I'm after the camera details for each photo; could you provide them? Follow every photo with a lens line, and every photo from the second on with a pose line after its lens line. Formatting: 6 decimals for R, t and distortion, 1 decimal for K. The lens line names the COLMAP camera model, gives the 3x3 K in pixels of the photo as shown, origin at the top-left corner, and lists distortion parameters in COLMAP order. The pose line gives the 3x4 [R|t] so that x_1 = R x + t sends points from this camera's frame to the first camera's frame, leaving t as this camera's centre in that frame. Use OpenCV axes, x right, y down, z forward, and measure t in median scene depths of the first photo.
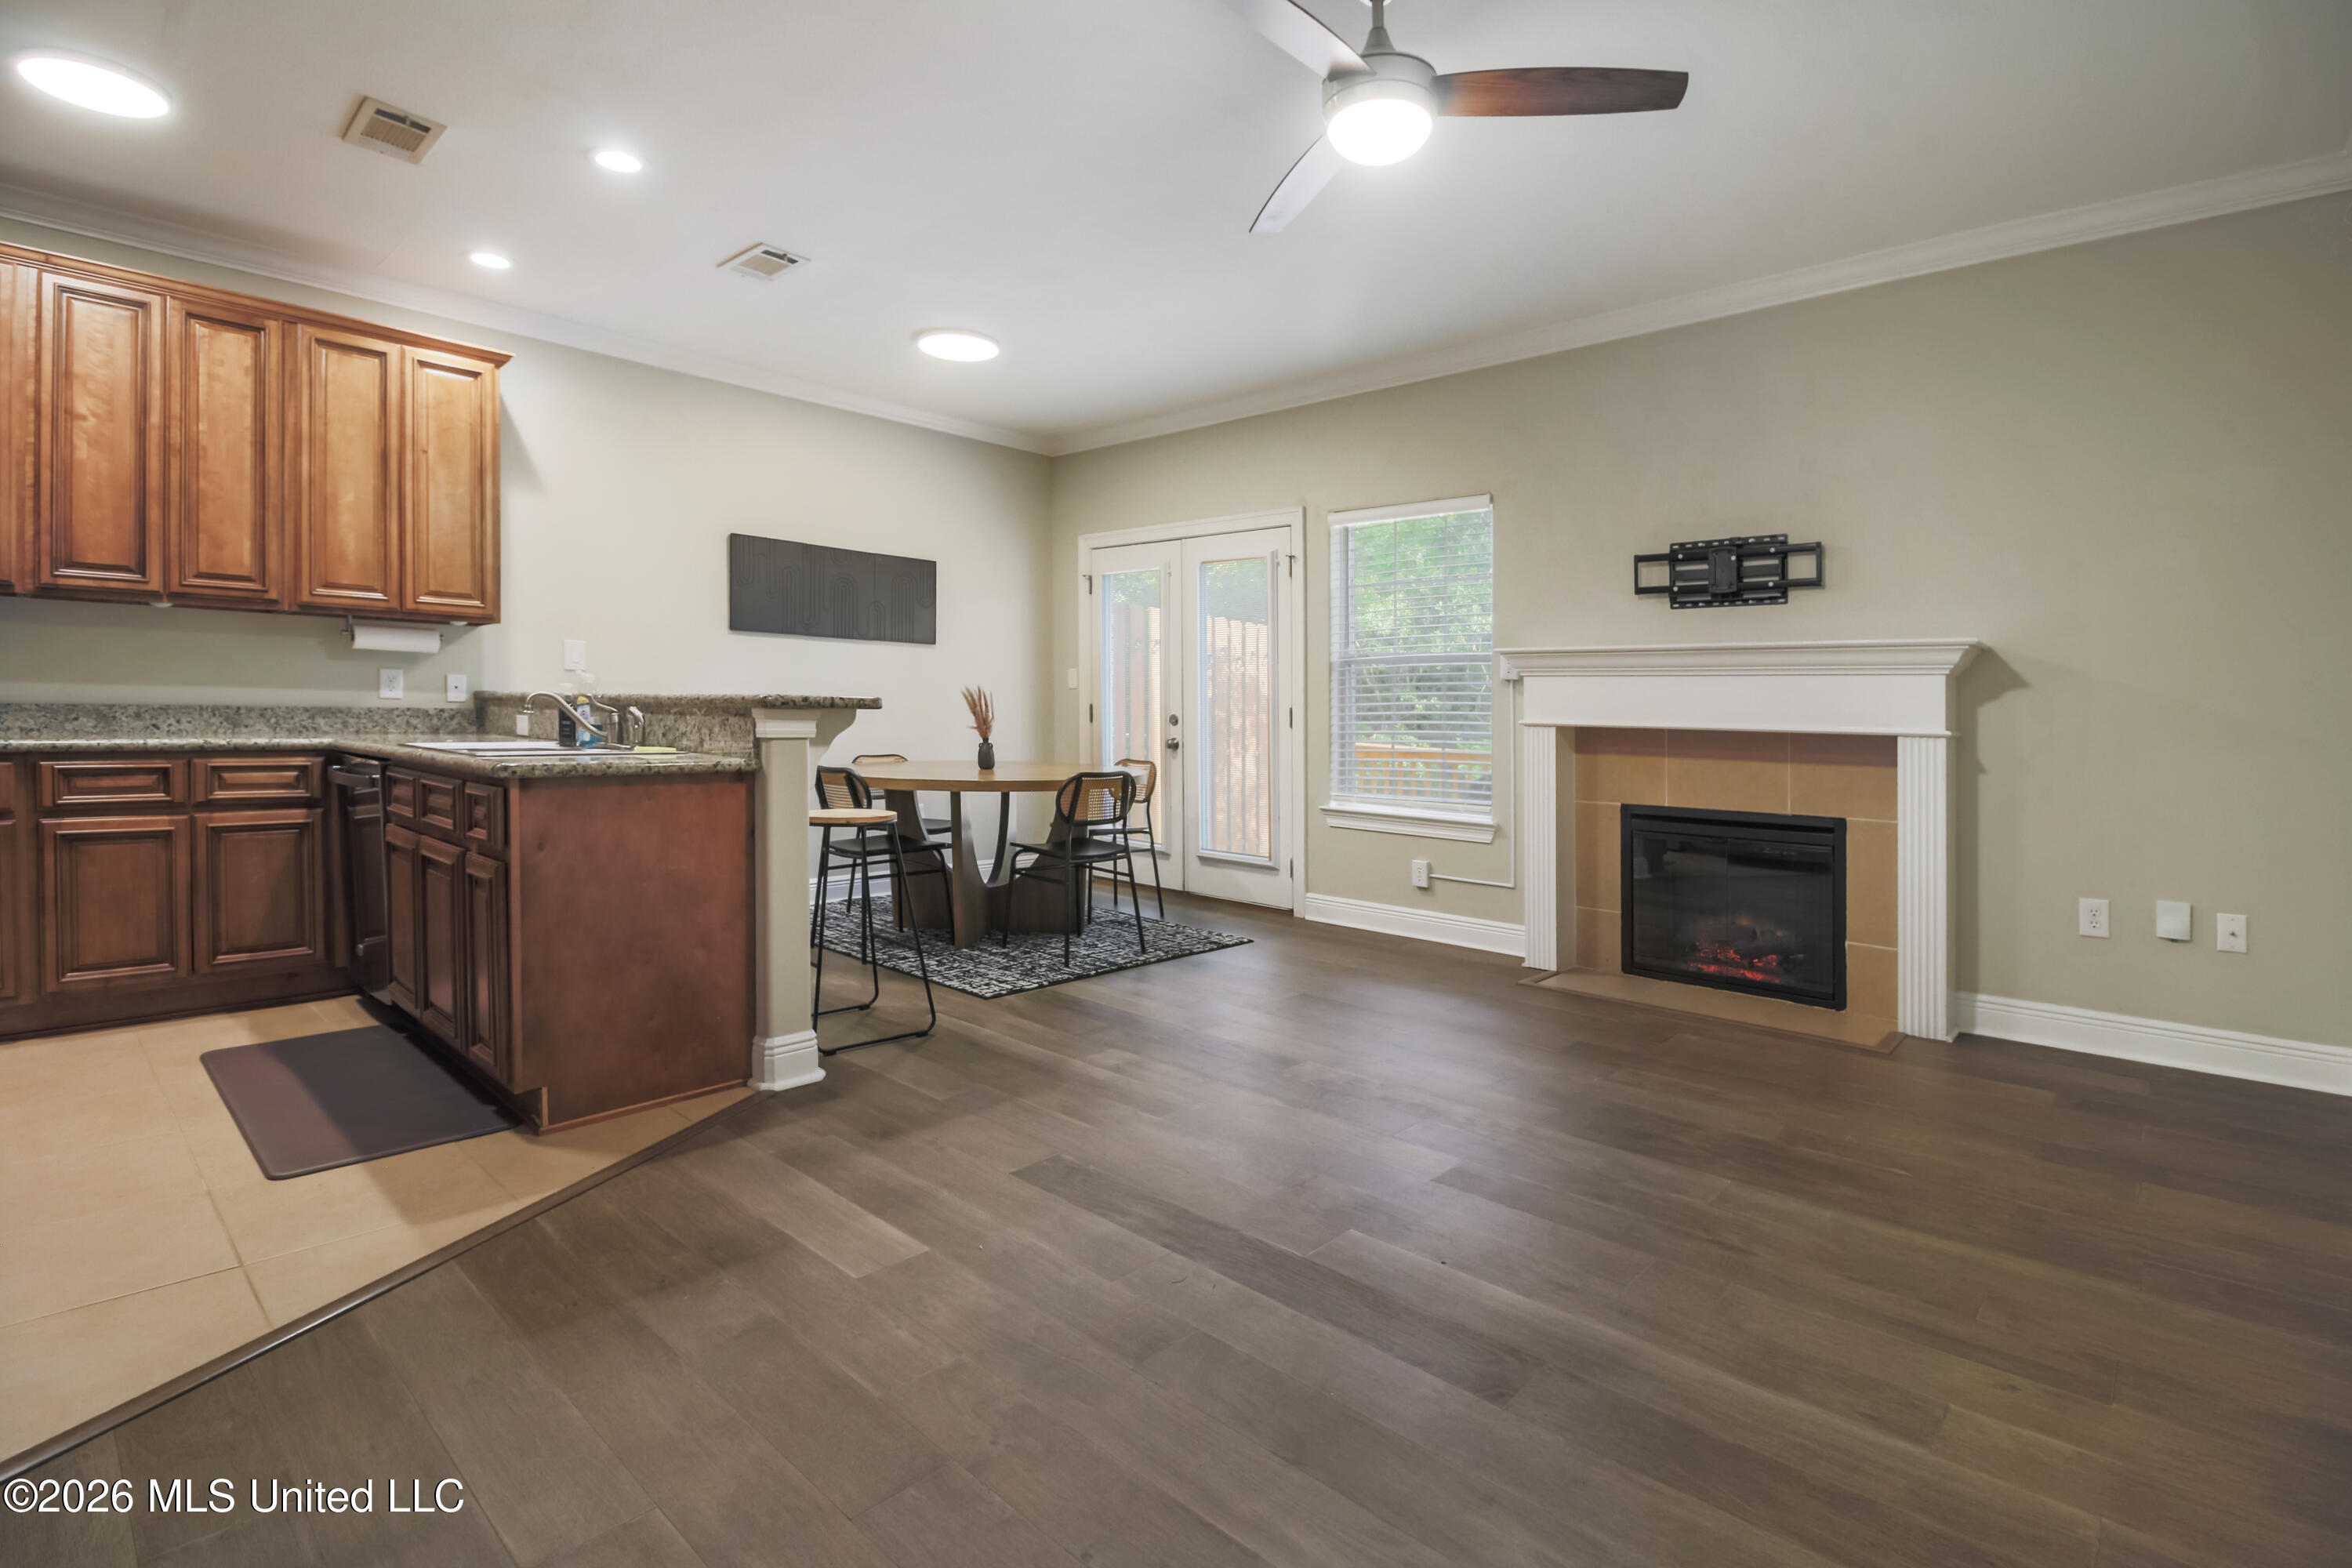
lens RADIAL K [[1094.8, 0, 1203.0], [0, 1094.8, 727.1], [0, 0, 1]] dist [-0.000795, -0.009957]
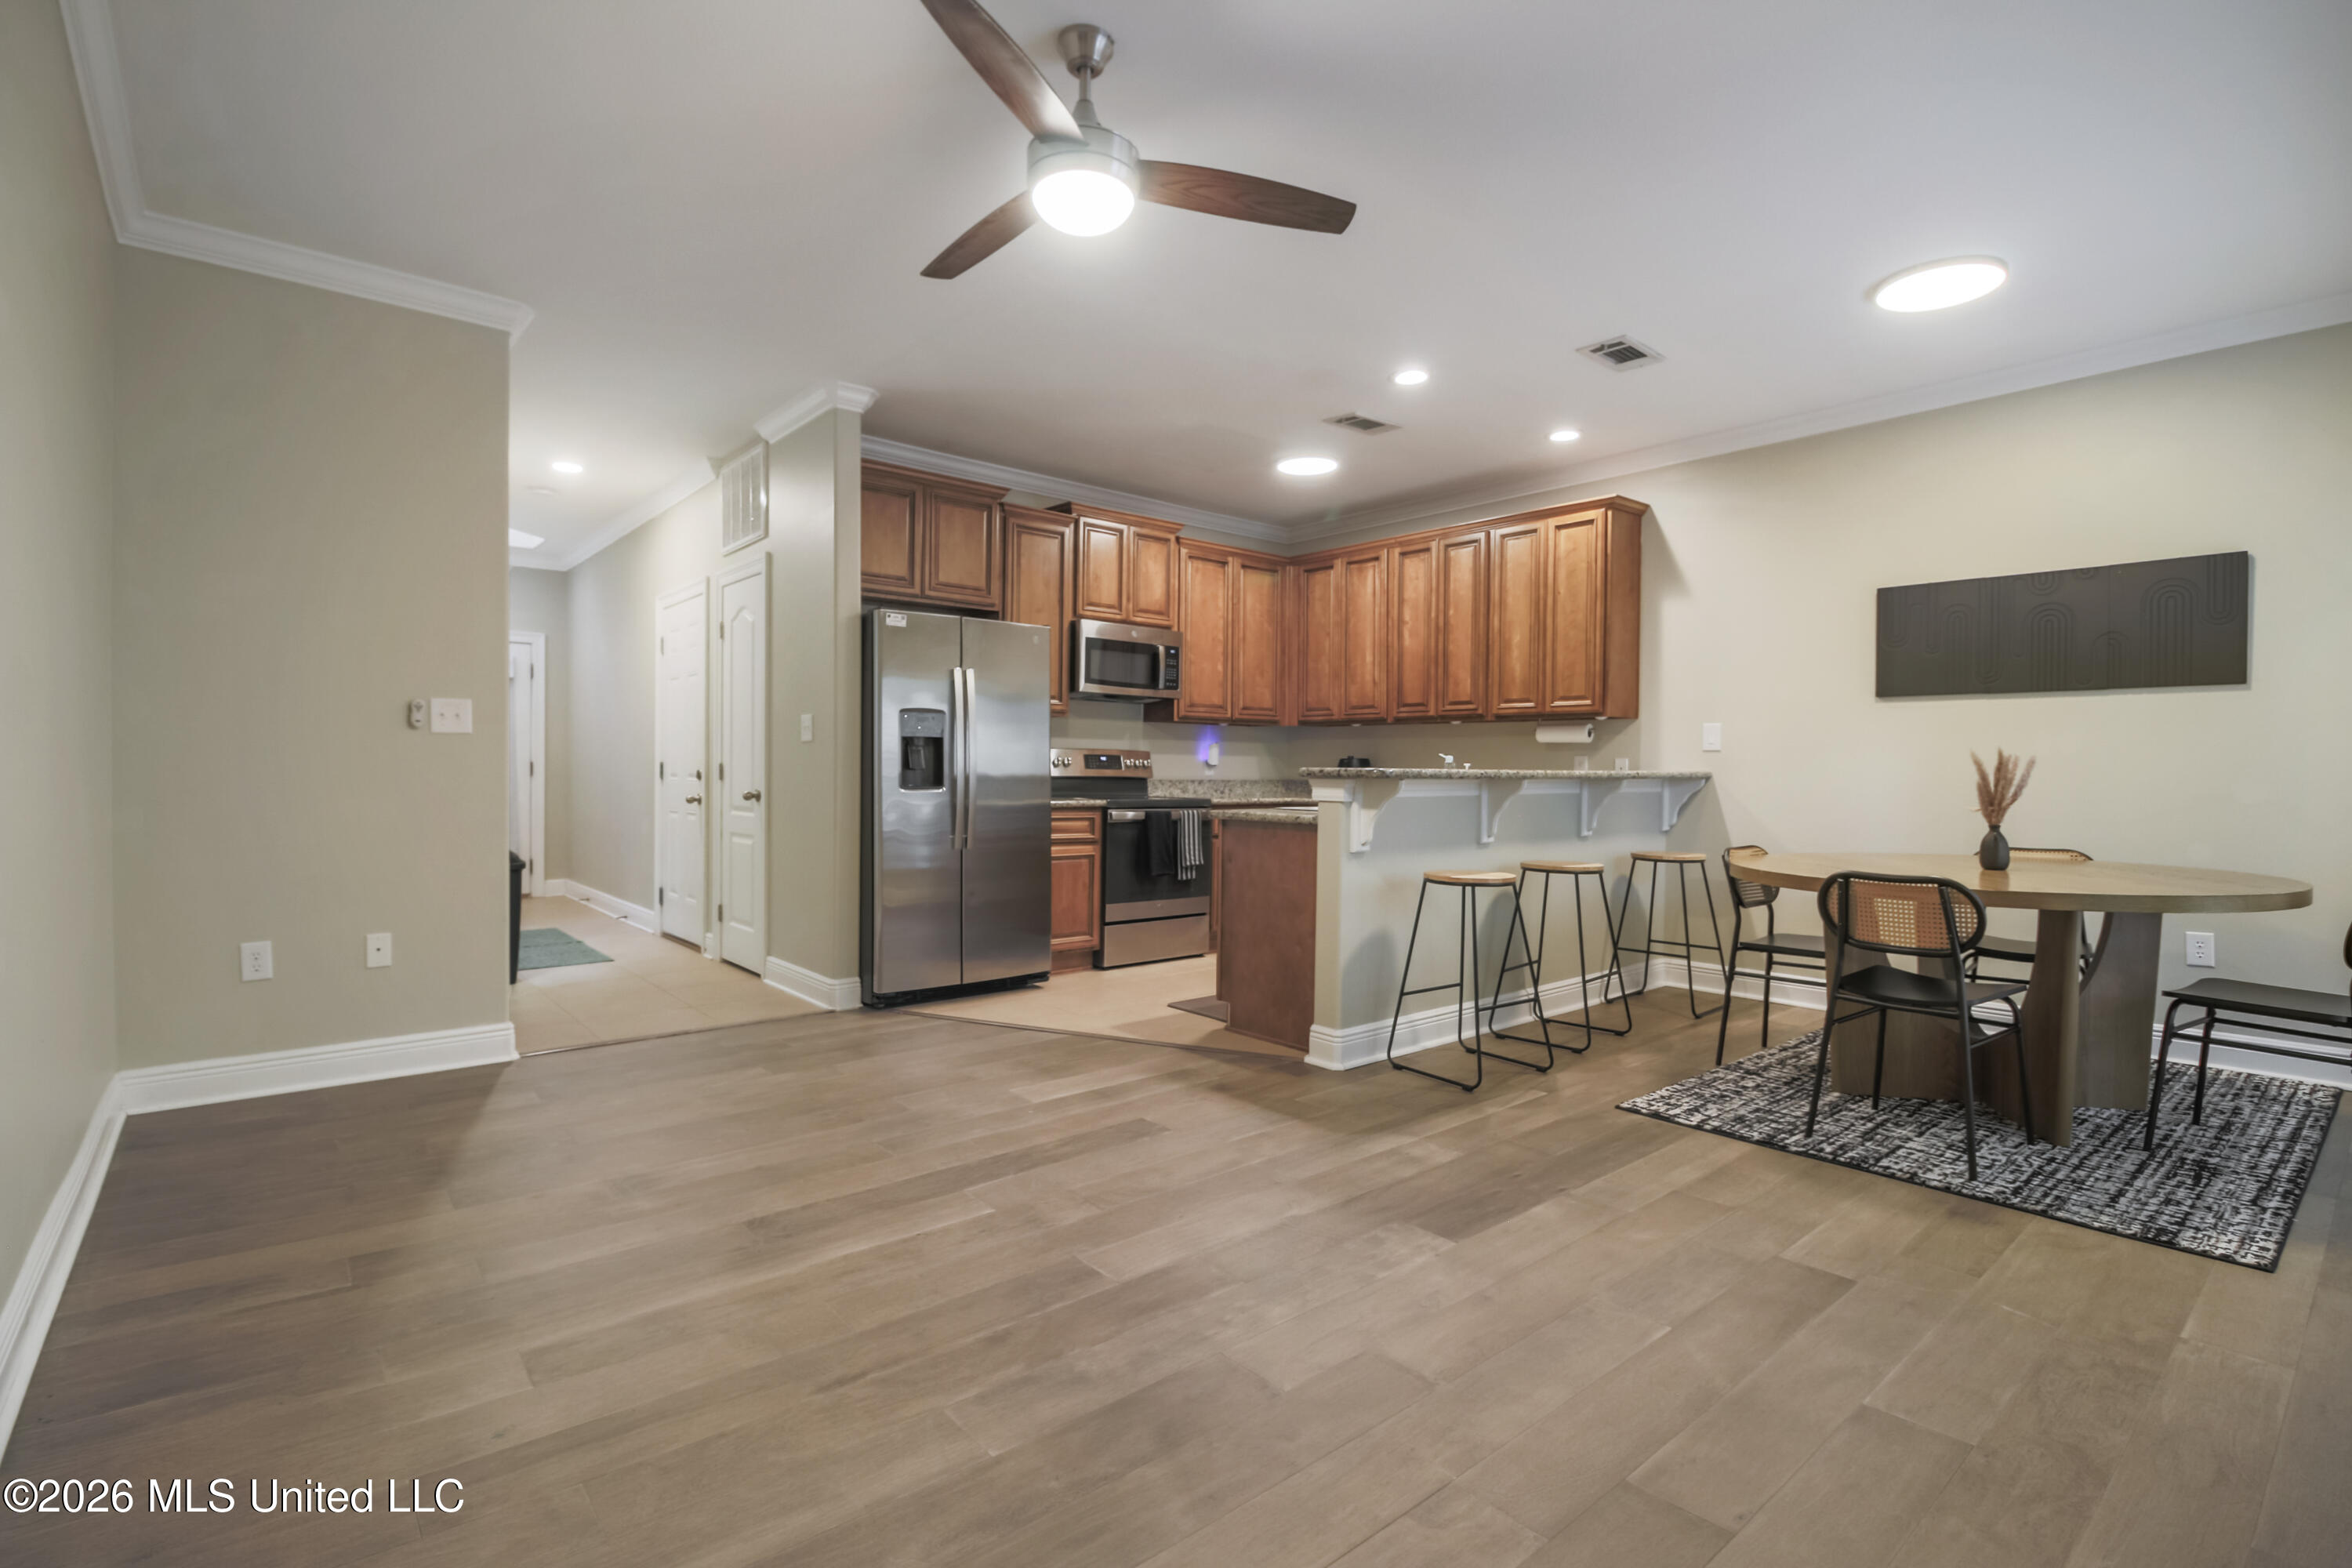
lens RADIAL K [[1094.8, 0, 1212.9], [0, 1094.8, 850.6], [0, 0, 1]] dist [-0.000795, -0.009957]
pose [[-0.110134, 0.055558, -0.992363, 0.718739], [-0.023930, 0.997999, 0.058529, -0.004545], [0.993629, 0.030194, -0.108584, 0.764854]]
